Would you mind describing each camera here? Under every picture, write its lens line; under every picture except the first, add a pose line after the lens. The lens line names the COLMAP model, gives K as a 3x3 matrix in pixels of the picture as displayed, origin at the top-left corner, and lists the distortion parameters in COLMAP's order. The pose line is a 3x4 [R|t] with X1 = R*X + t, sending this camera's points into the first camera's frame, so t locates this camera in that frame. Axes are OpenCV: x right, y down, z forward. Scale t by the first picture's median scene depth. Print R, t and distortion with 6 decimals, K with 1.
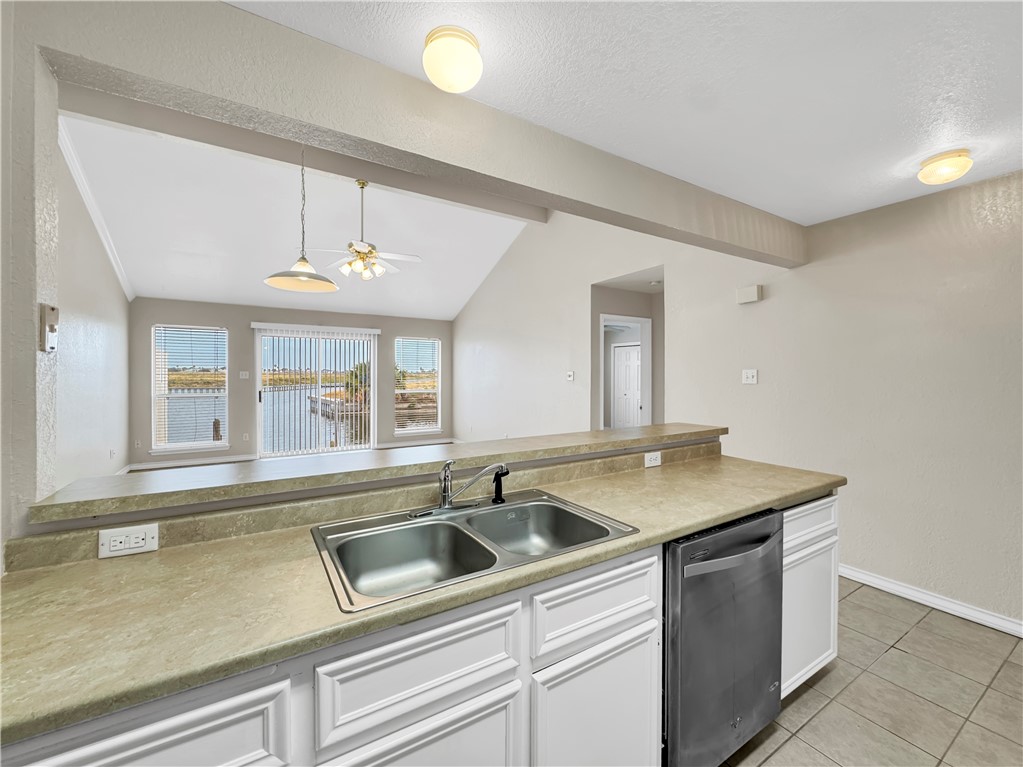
lens RADIAL K [[419.9, 0, 517.7], [0, 419.9, 375.8], [0, 0, 1]] dist [-0.007036, -0.000243]
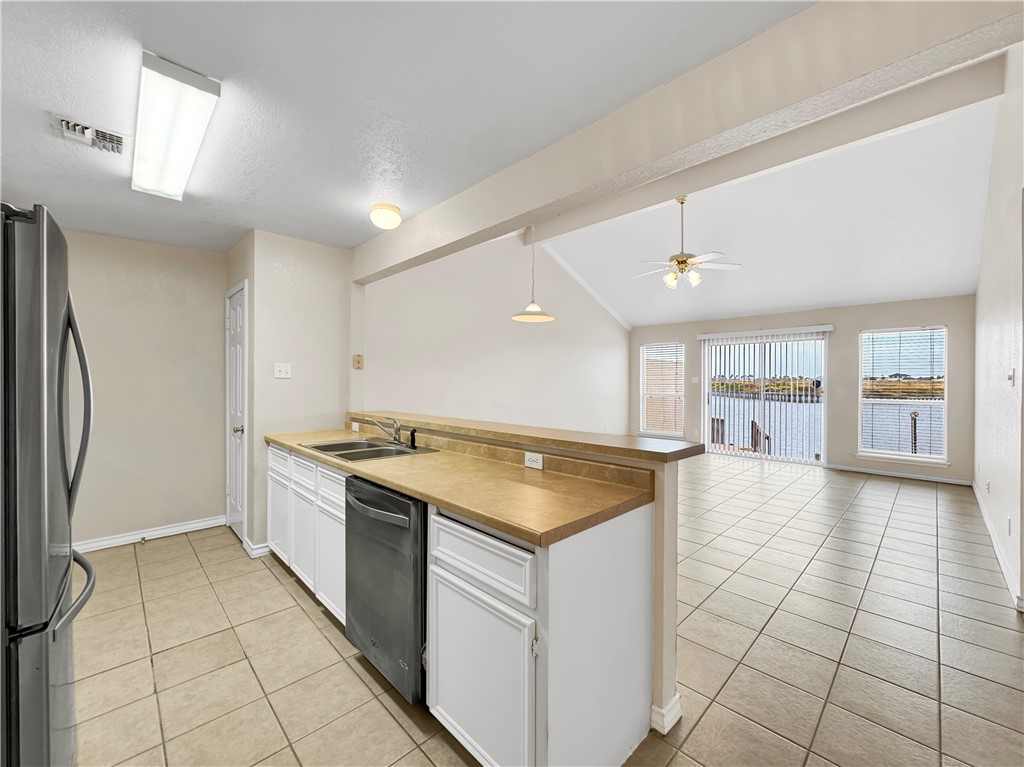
lens RADIAL K [[414.7, 0, 512.1], [0, 414.7, 382.4], [0, 0, 1]] dist [-0.002891, -0.000033]
pose [[0.213217, 0.001212, -0.977004, 0.994192], [-0.005806, 0.999983, -0.000026, 0.019572], [0.976988, 0.005678, 0.213221, 0.612811]]
